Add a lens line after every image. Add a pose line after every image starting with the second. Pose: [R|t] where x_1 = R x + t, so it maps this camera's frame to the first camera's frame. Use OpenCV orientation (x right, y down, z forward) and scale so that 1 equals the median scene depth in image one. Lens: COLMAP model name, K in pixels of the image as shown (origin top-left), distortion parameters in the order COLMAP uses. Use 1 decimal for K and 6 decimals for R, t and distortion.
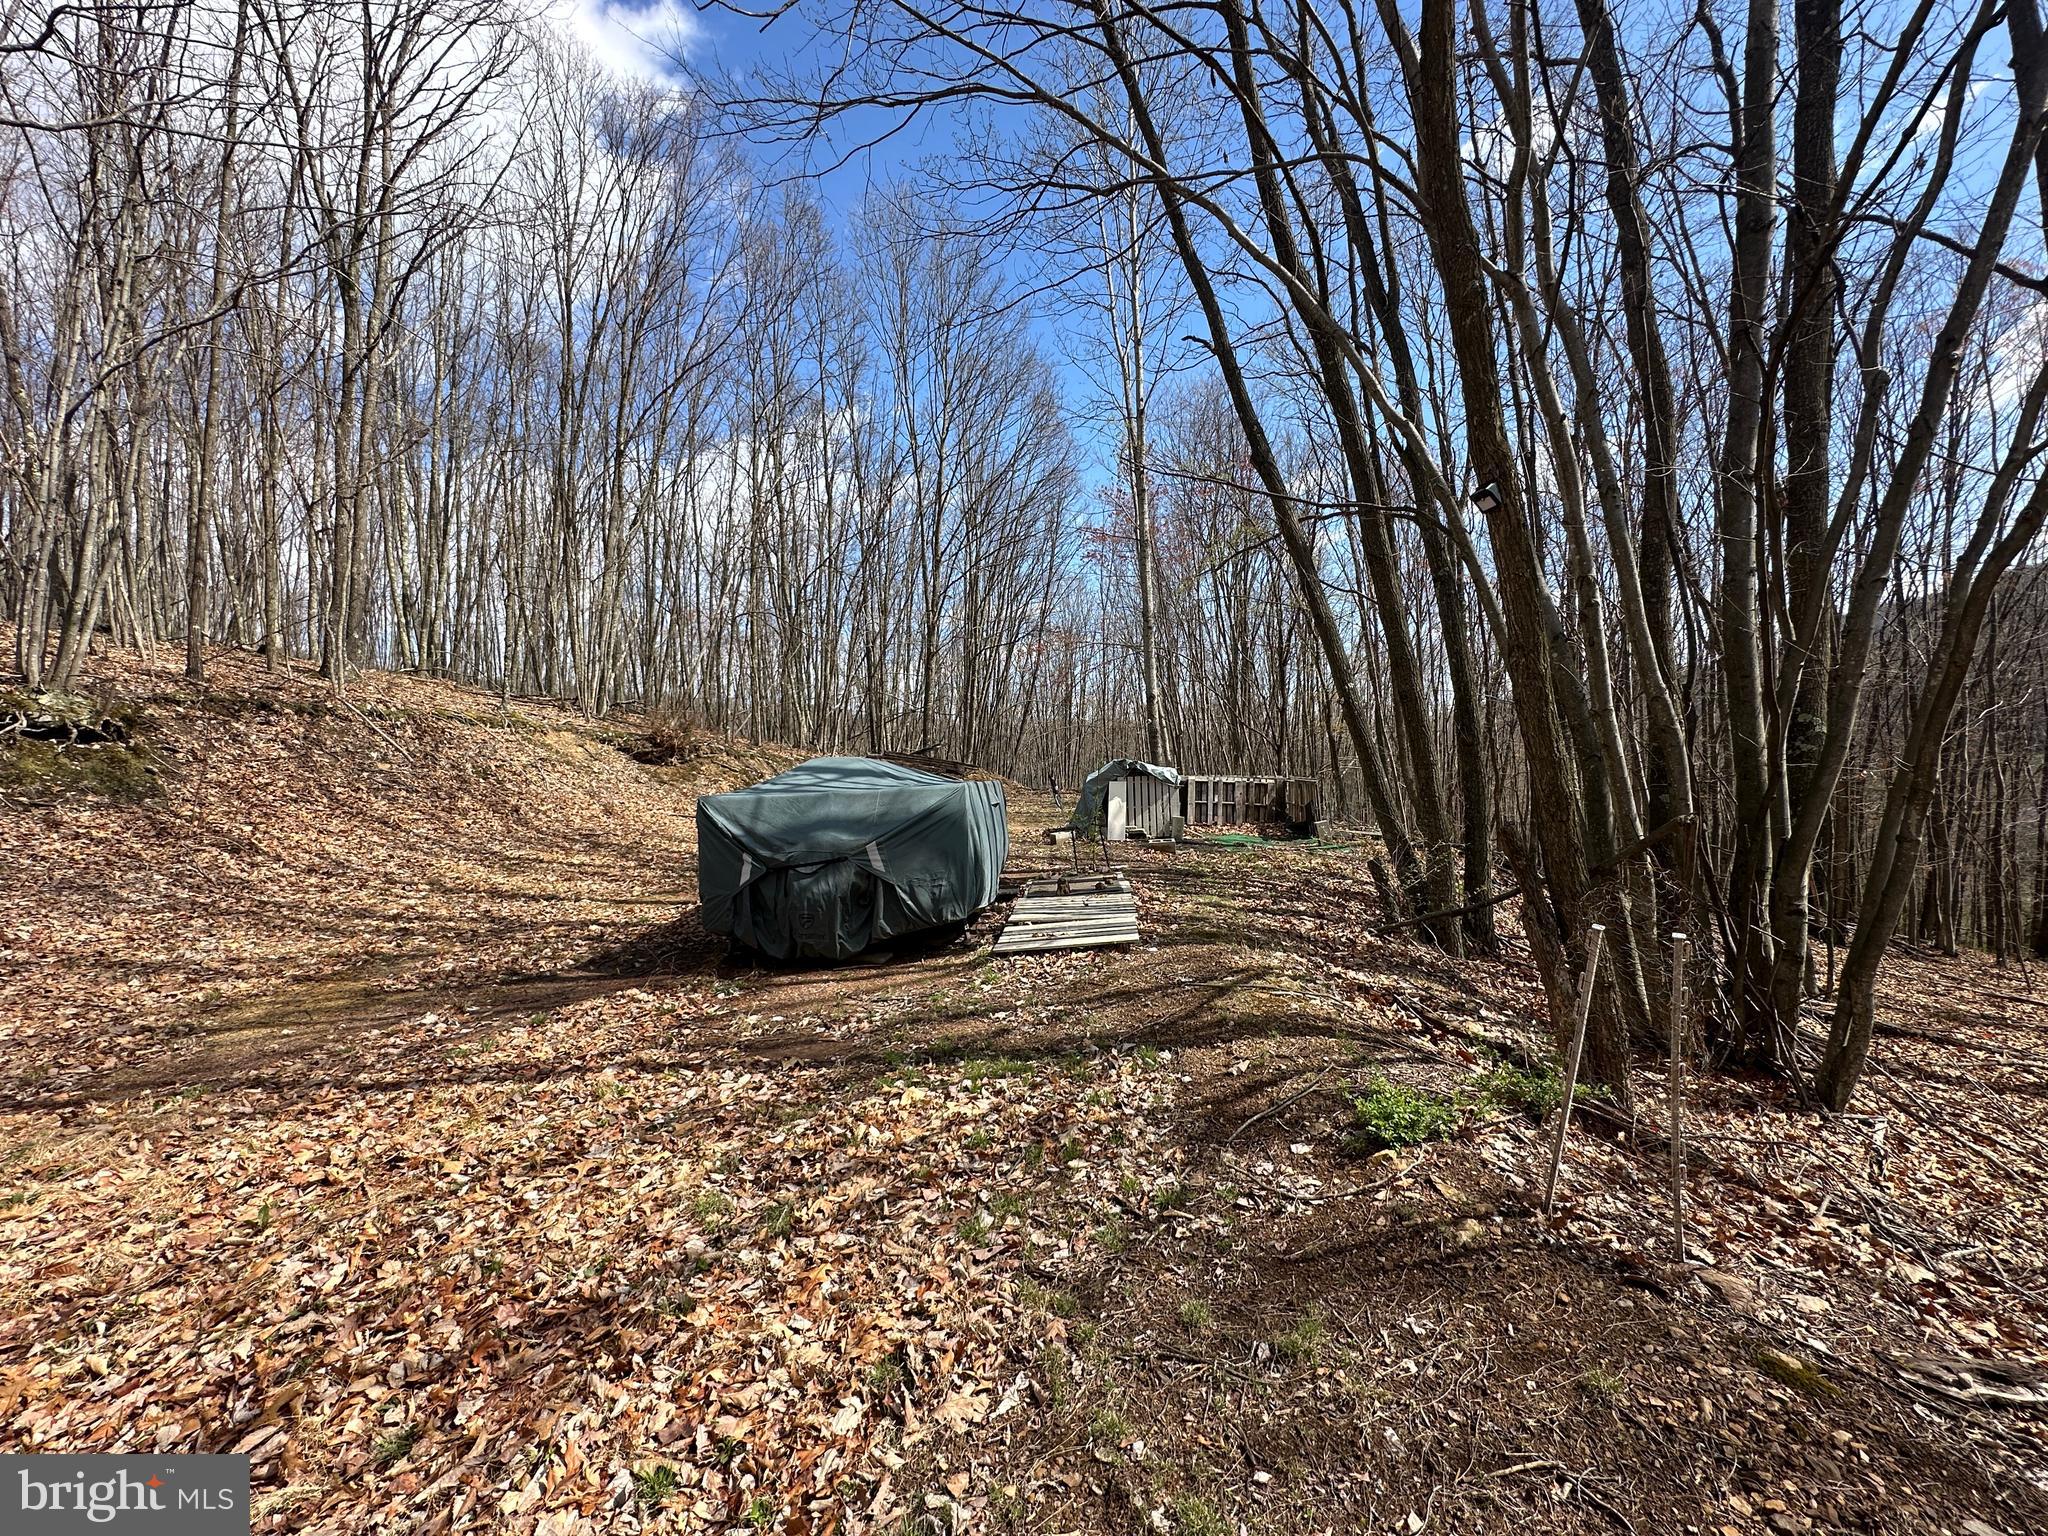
lens RADIAL K [[822.4, 0, 1025.5], [0, 822.4, 764.5], [0, 0, 1]] dist [-0.004952, 0.001214]
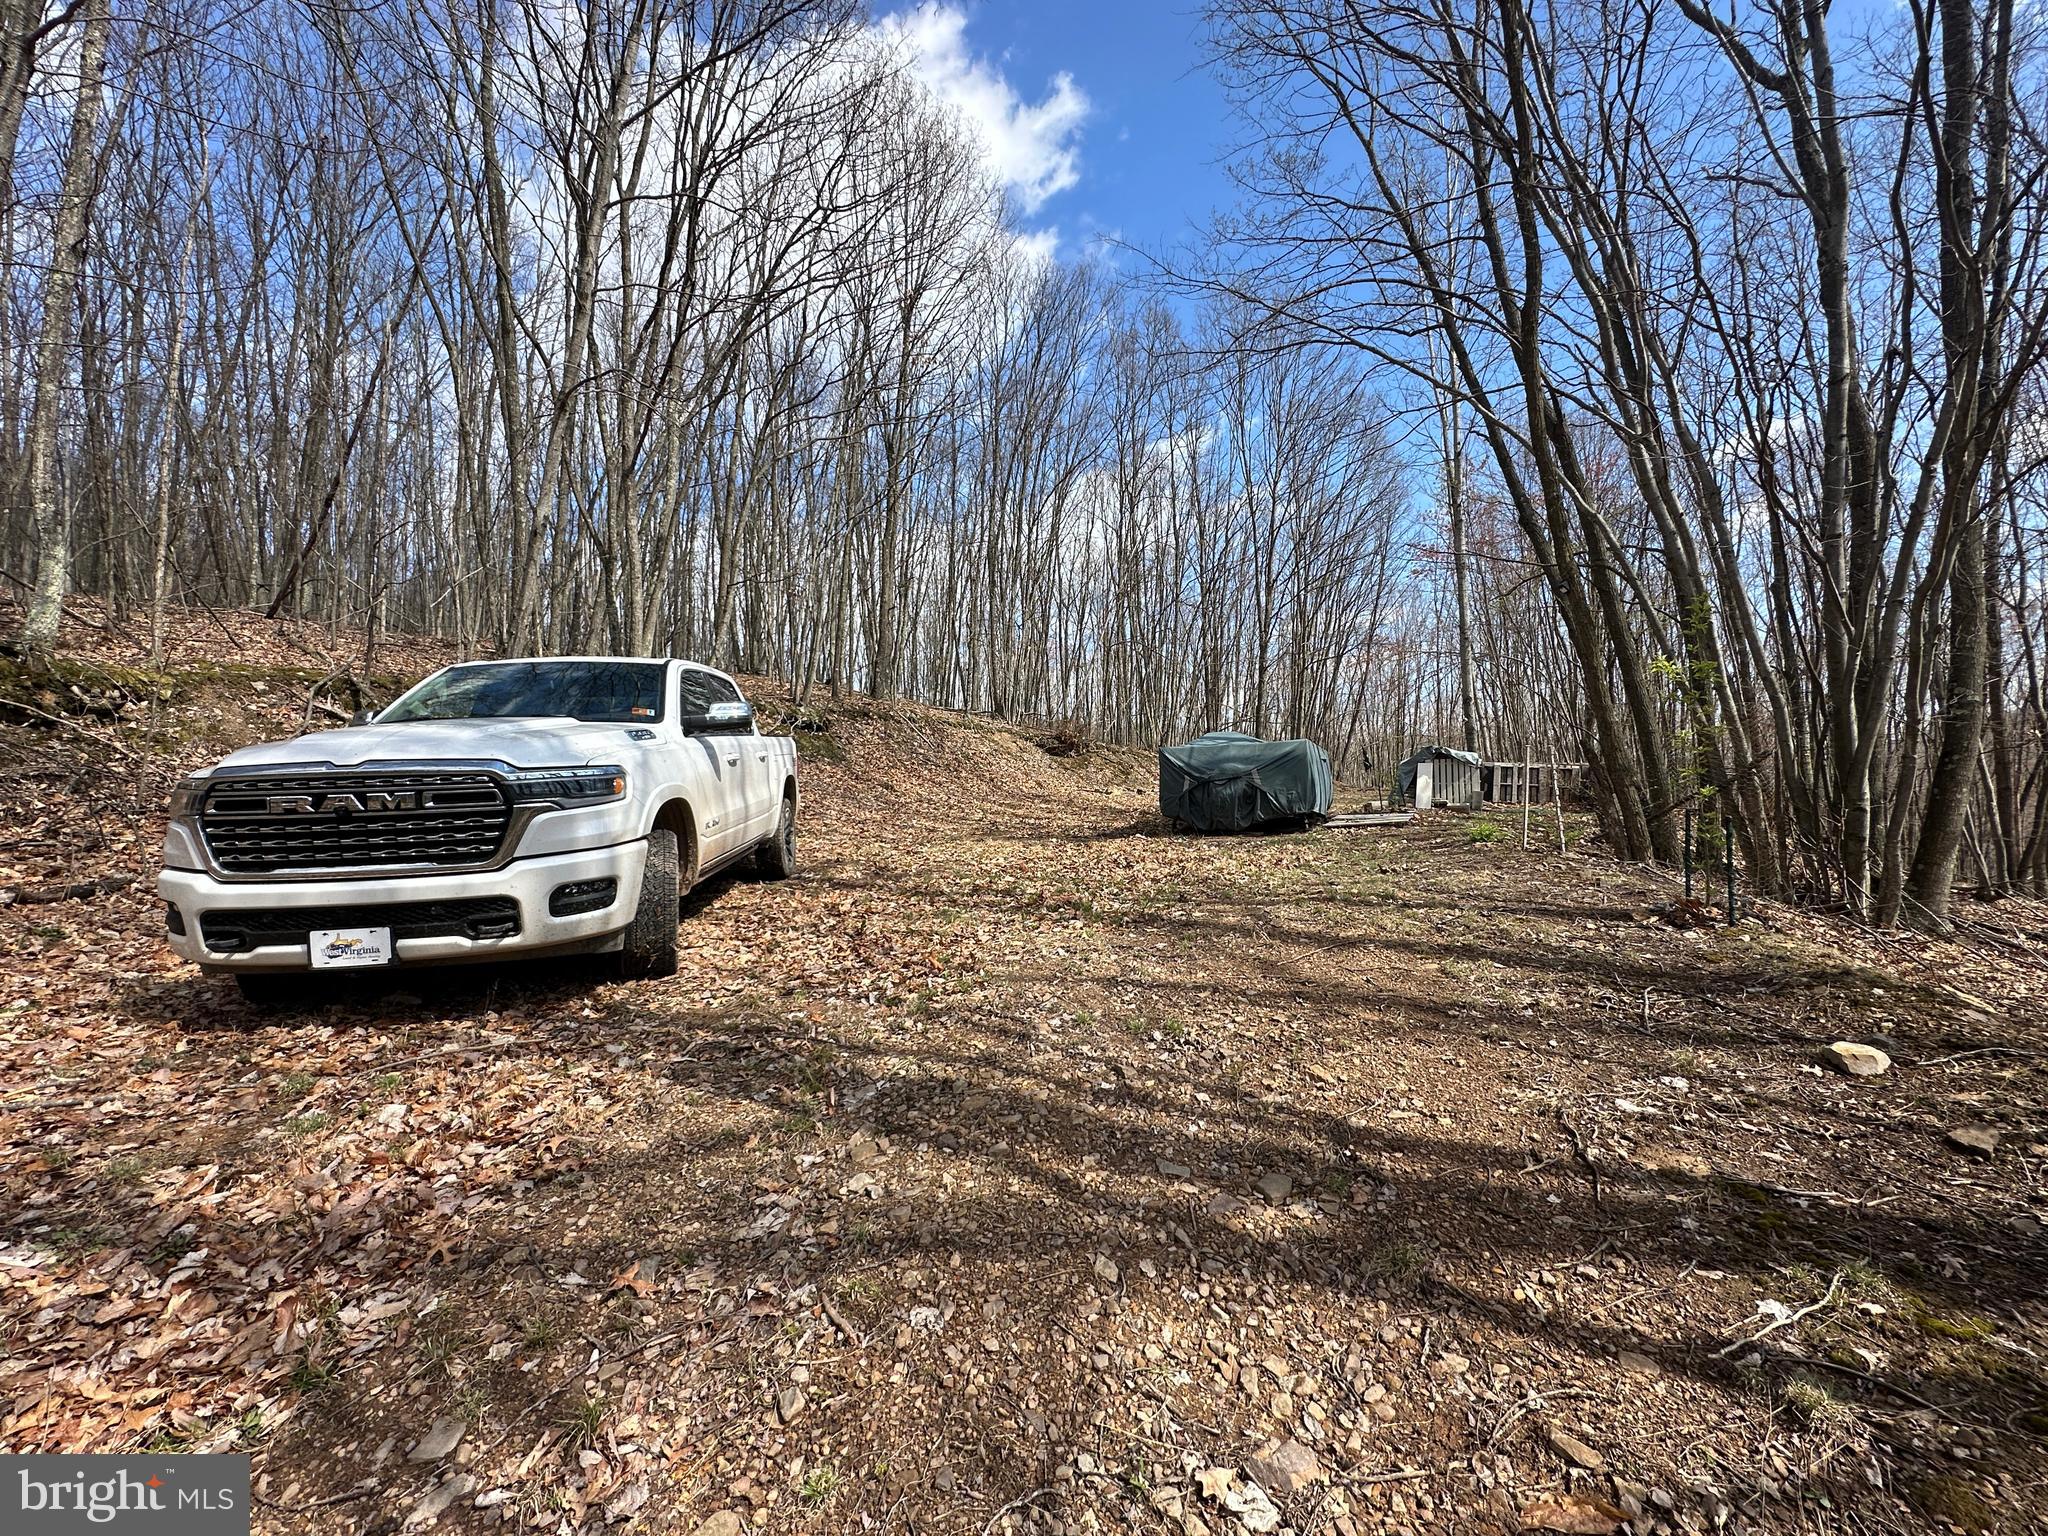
lens RADIAL K [[822.4, 0, 1024.6], [0, 822.4, 766.0], [0, 0, 1]] dist [-0.004952, 0.001214]
pose [[0.927274, 0.005446, -0.374343, 0.008704], [-0.012531, 0.999785, -0.016495, 0.035119], [0.374173, 0.019986, 0.927144, -0.267126]]
